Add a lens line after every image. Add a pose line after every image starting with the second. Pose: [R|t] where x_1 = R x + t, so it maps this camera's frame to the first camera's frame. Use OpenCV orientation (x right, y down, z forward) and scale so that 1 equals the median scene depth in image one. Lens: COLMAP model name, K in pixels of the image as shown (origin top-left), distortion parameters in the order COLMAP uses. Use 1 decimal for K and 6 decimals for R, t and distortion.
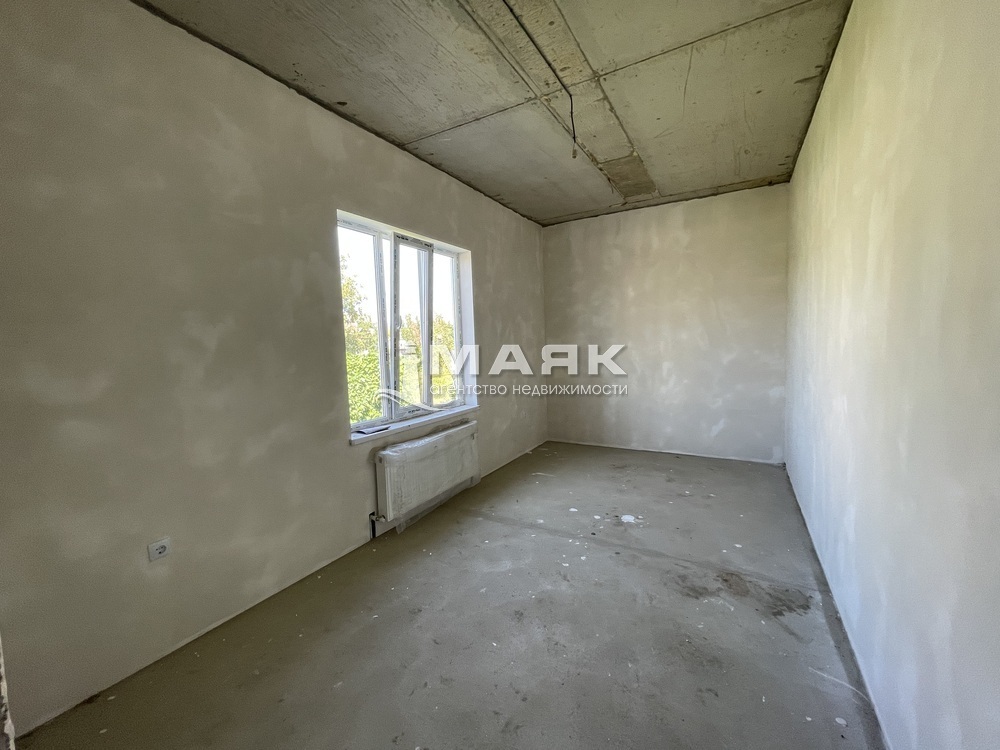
lens RADIAL K [[403.4, 0, 506.3], [0, 403.4, 372.3], [0, 0, 1]] dist [-0.004488, 0.000493]
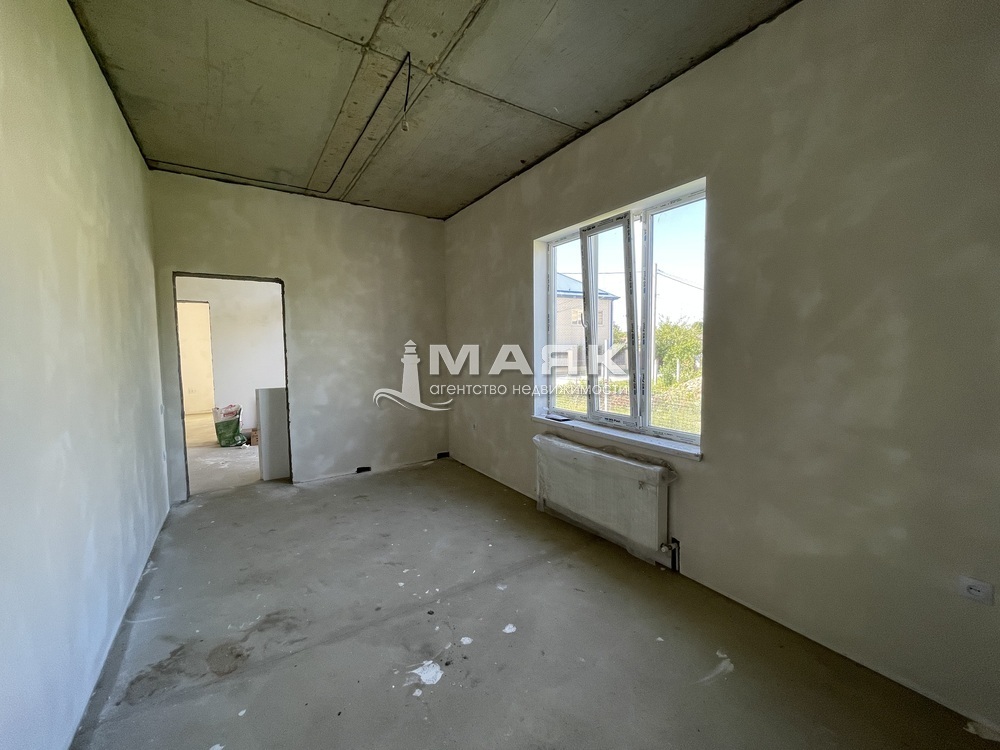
lens RADIAL K [[403.4, 0, 503.5], [0, 403.4, 372.9], [0, 0, 1]] dist [-0.004488, 0.000493]
pose [[-0.449975, 0.095043, -0.887969, 0.857098], [-0.042306, 0.990936, 0.127502, -0.141301], [0.892038, 0.094939, -0.441876, 1.574140]]
